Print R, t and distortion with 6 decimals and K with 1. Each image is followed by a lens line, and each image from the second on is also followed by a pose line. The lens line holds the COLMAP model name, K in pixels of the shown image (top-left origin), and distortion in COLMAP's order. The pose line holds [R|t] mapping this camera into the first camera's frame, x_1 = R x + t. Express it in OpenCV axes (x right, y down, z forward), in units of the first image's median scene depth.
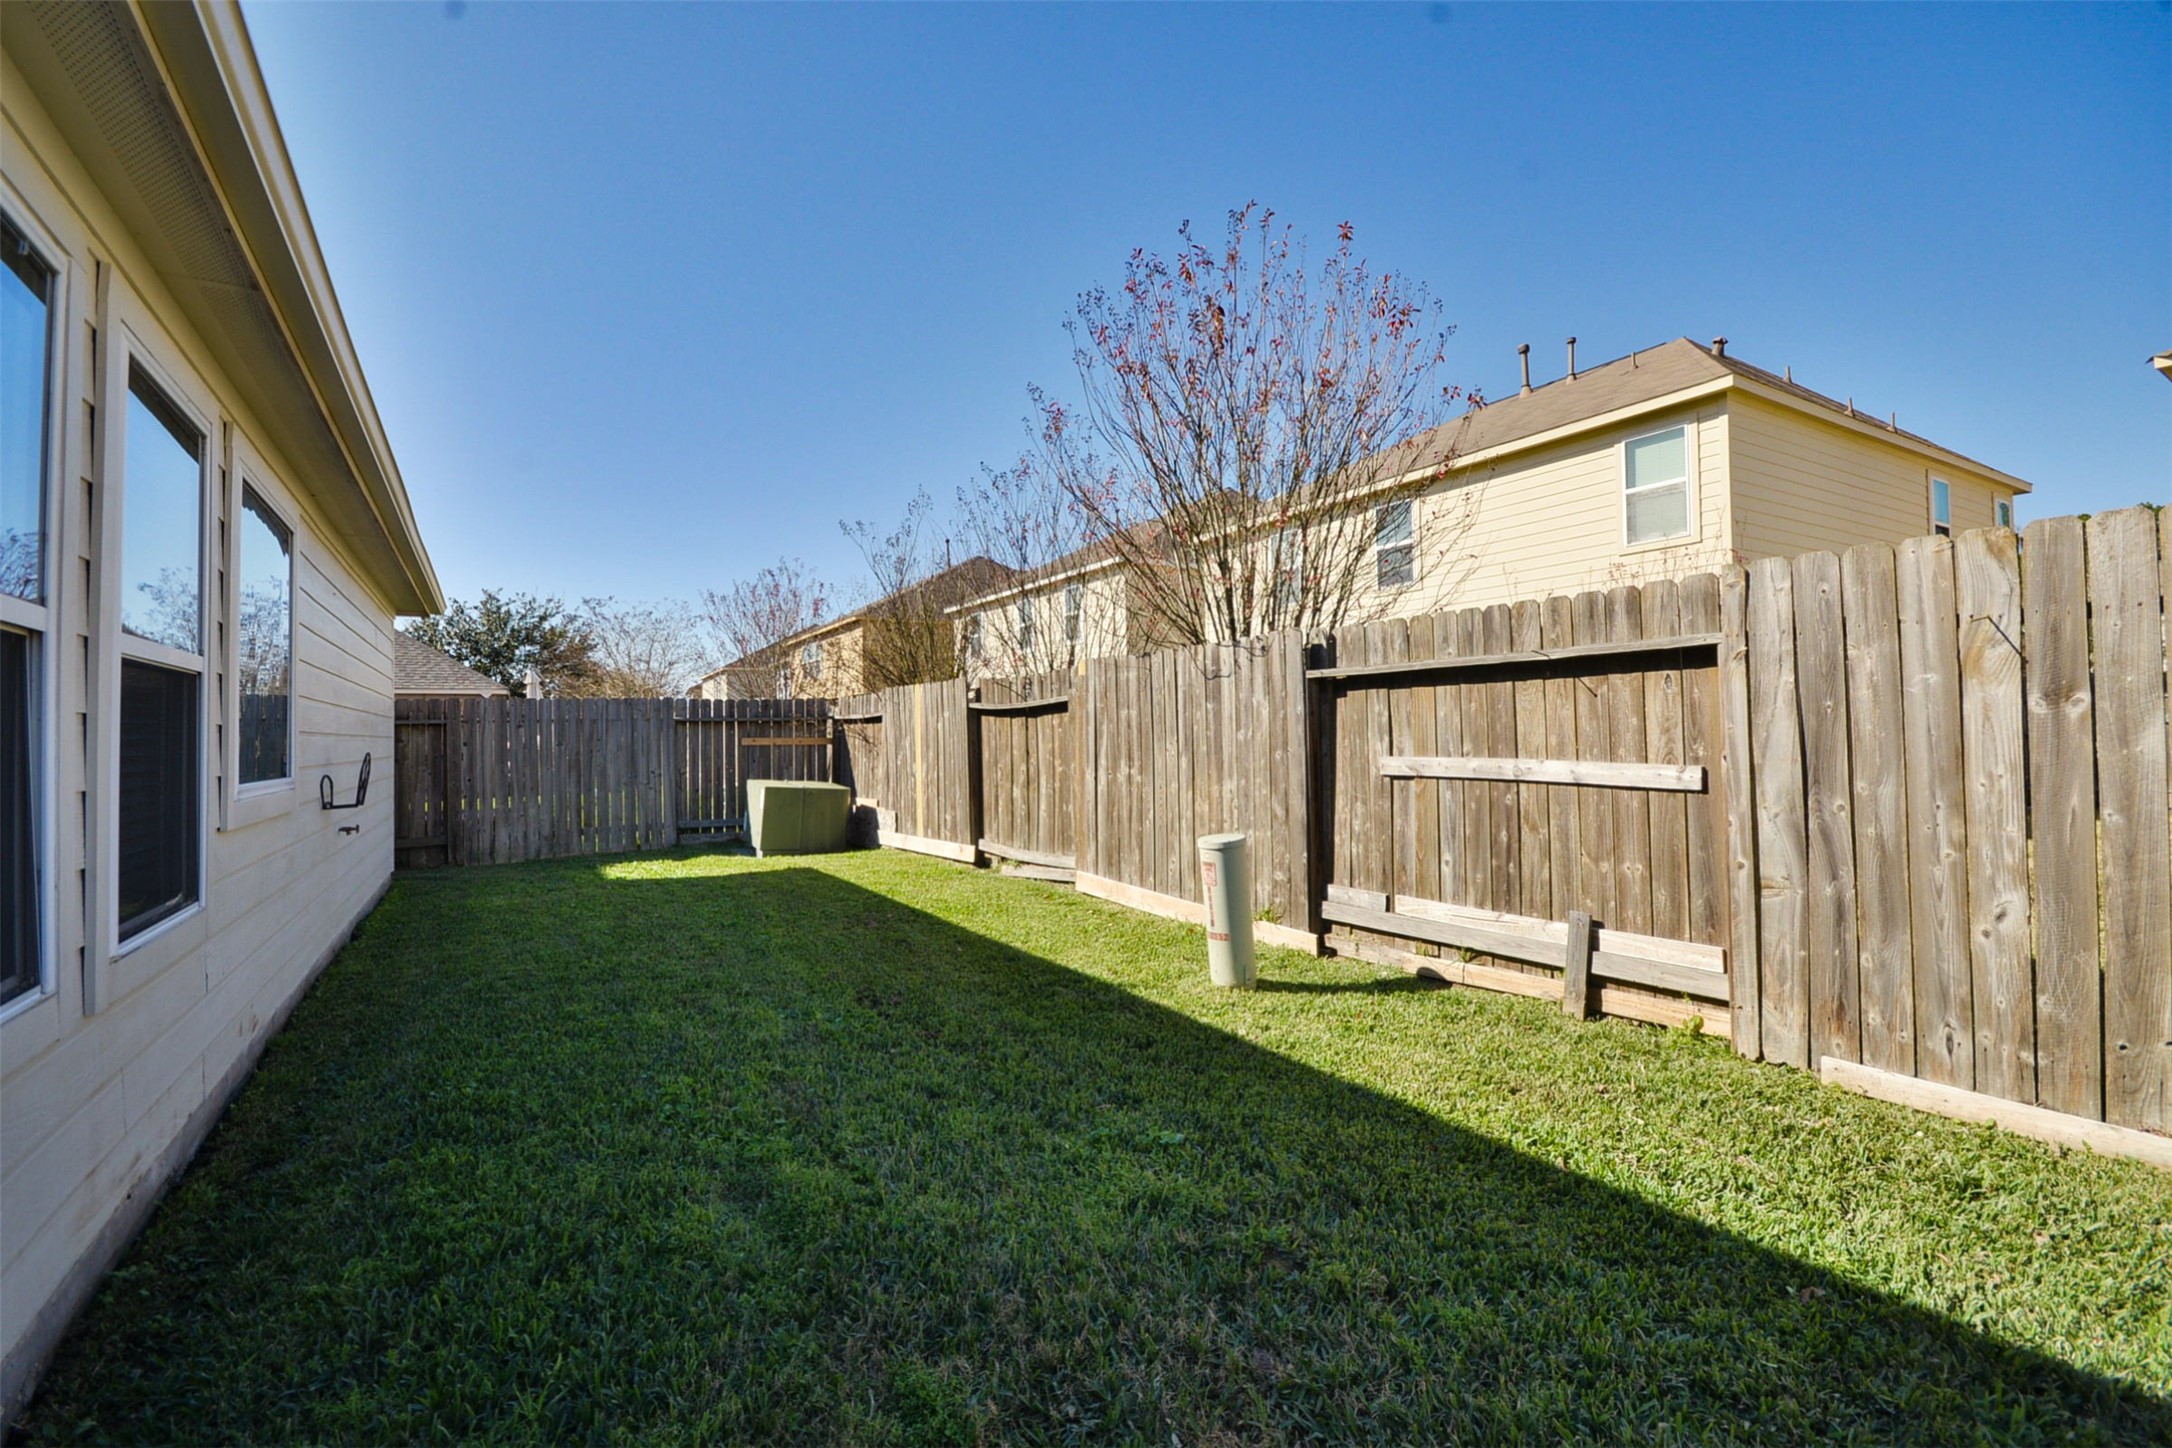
lens RADIAL K [[960.8, 0, 1089.5], [0, 960.8, 717.0], [0, 0, 1]] dist [-0.001590, -0.000119]
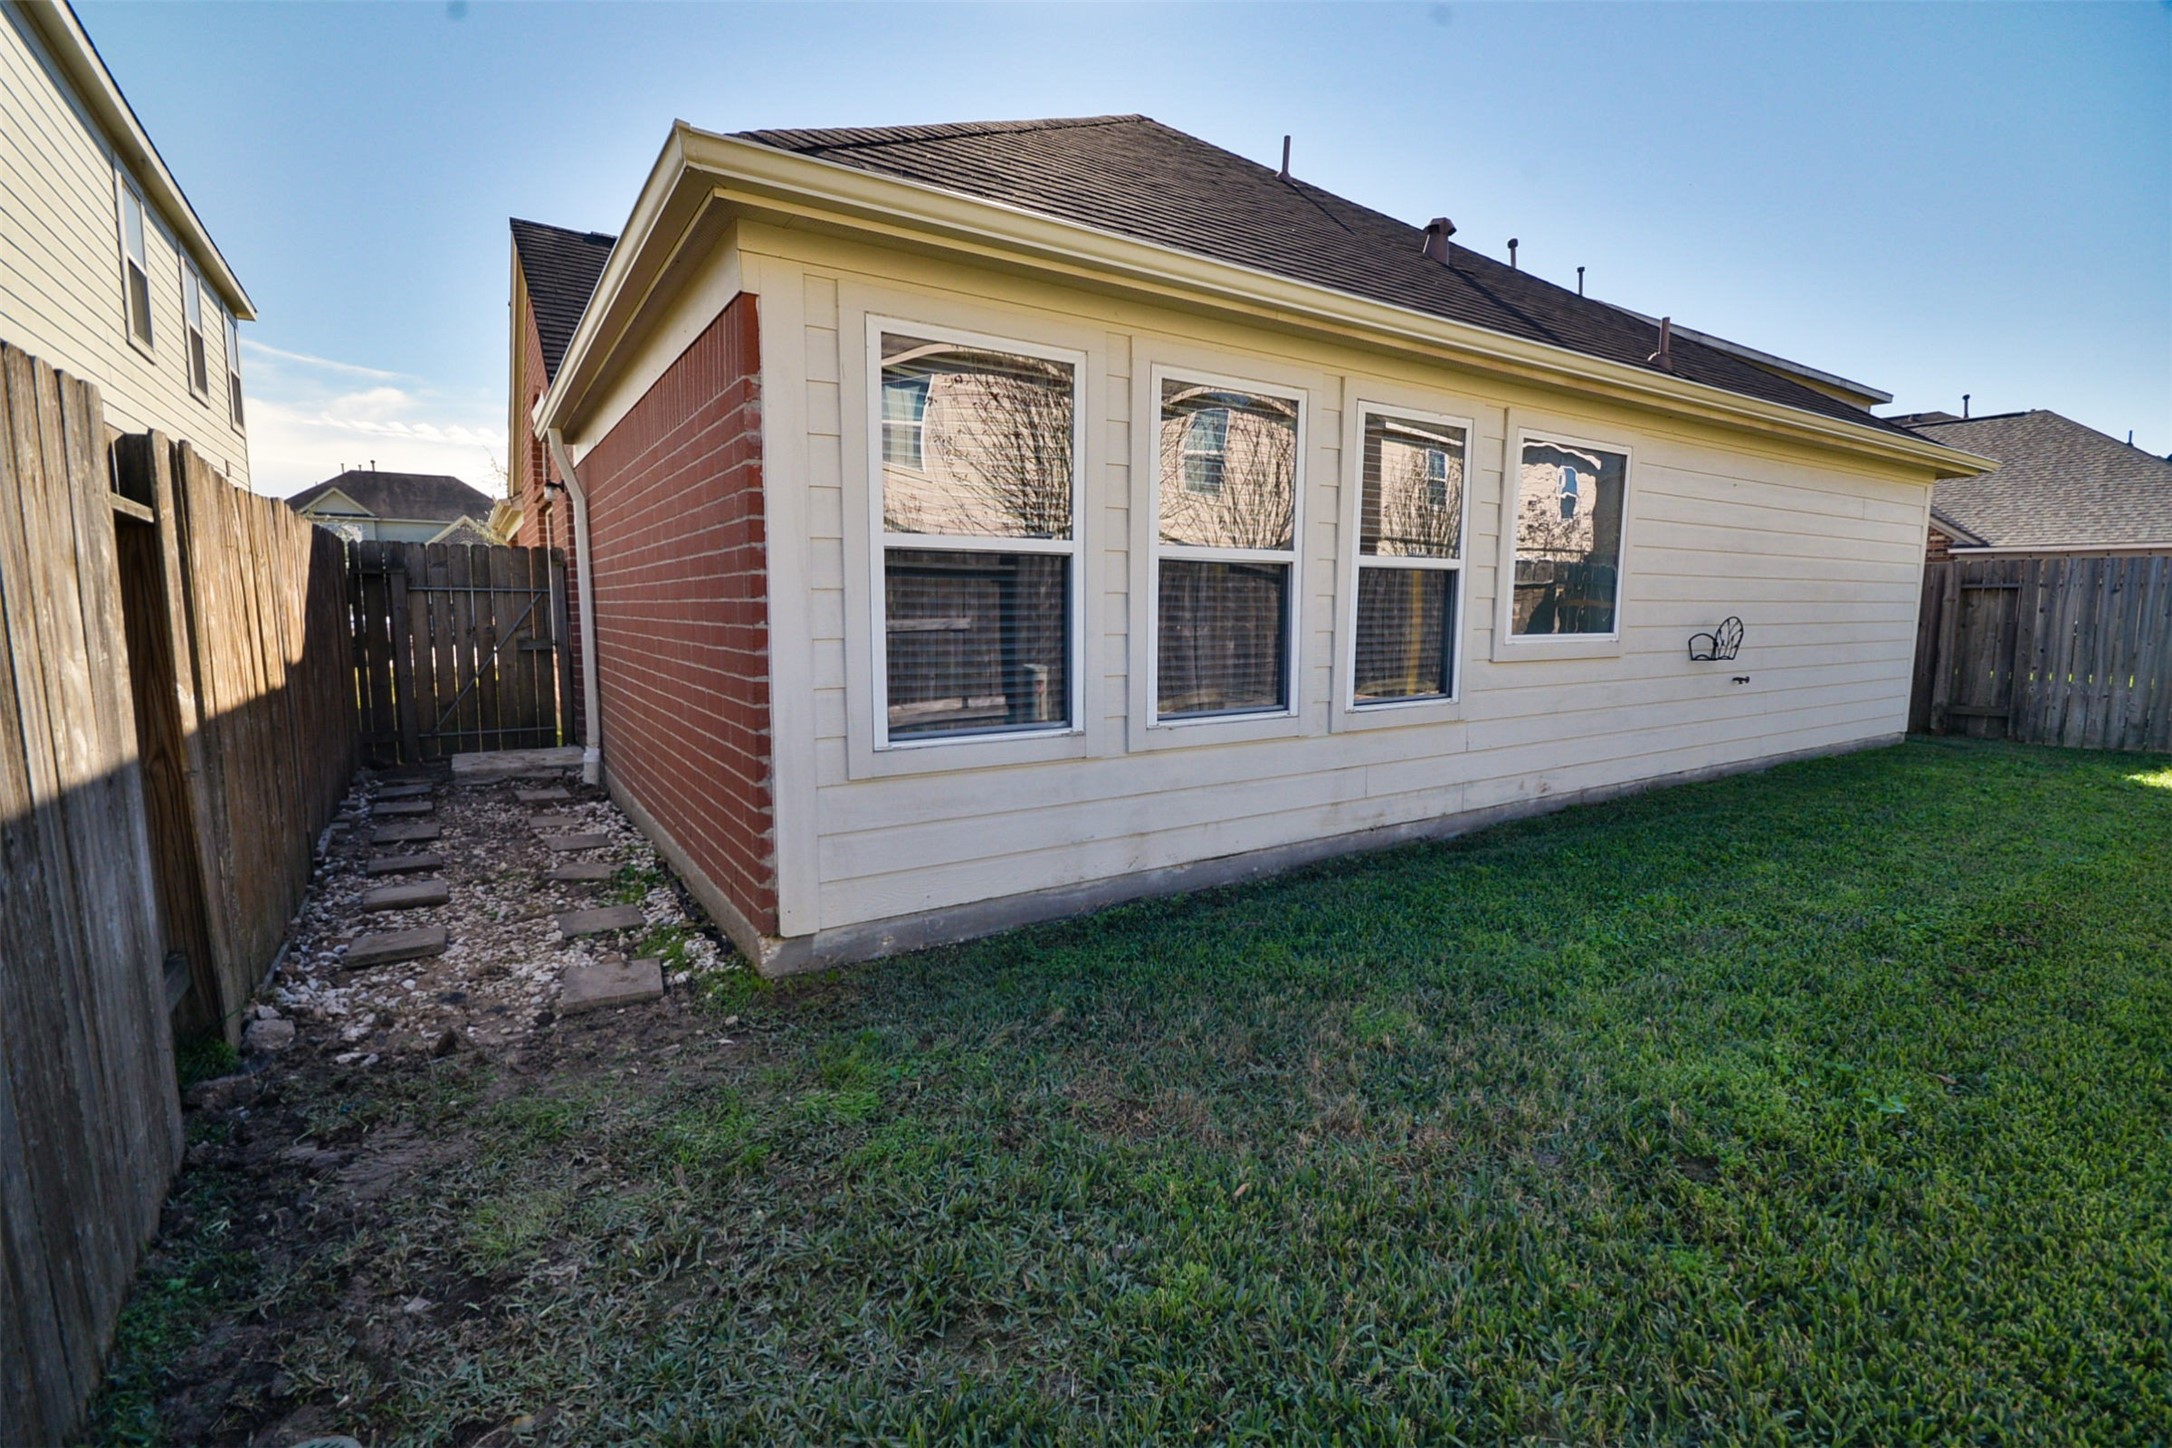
lens RADIAL K [[960.8, 0, 1087.5], [0, 960.8, 720.7], [0, 0, 1]] dist [-0.001590, -0.000119]
pose [[0.018335, 0.136625, -0.990453, 0.245582], [0.015451, 0.990463, 0.136912, -0.006293], [0.999713, -0.017814, 0.016049, 0.083409]]
